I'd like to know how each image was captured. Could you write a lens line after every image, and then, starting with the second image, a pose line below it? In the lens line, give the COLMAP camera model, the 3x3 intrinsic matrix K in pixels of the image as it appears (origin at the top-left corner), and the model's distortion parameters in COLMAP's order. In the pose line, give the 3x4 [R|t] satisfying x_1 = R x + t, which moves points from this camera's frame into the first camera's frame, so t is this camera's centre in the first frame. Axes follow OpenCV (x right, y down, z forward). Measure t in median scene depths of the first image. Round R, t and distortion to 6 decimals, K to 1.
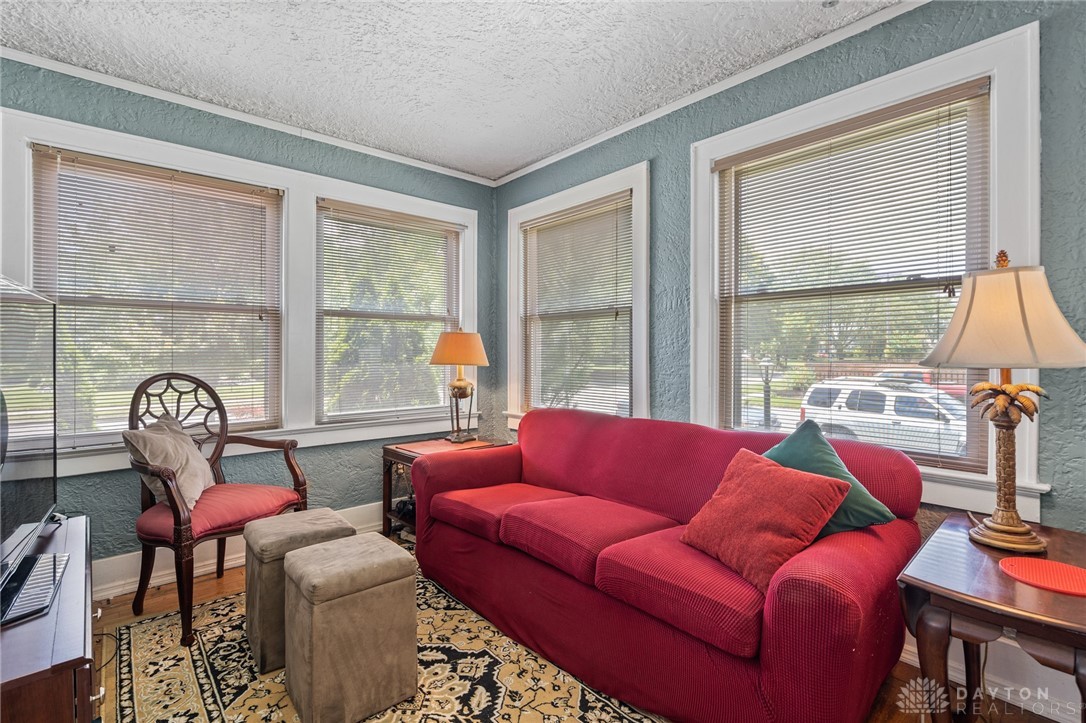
lens RADIAL K [[495.0, 0, 547.8], [0, 495.0, 354.7], [0, 0, 1]] dist [-0.003926, -0.000412]
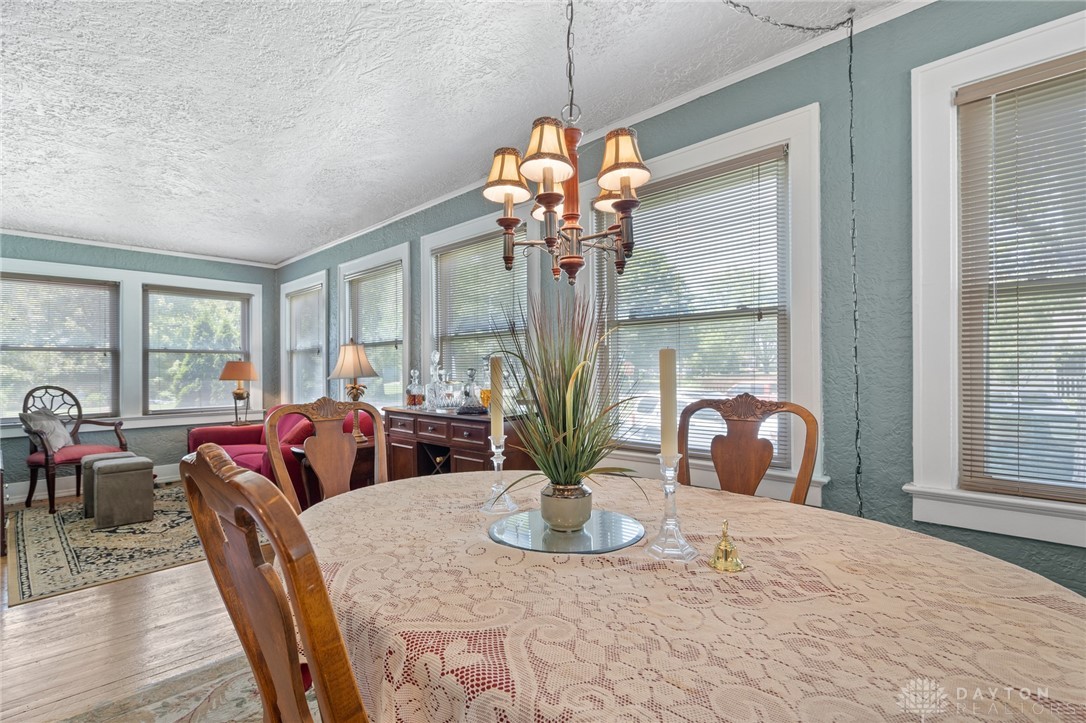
lens RADIAL K [[495.0, 0, 538.3], [0, 495.0, 368.4], [0, 0, 1]] dist [-0.003926, -0.000412]
pose [[0.996279, -0.007691, 0.085848, 0.890852], [0.008155, 0.999954, -0.005060, -0.004192], [-0.085805, 0.005742, 0.996295, -0.980090]]
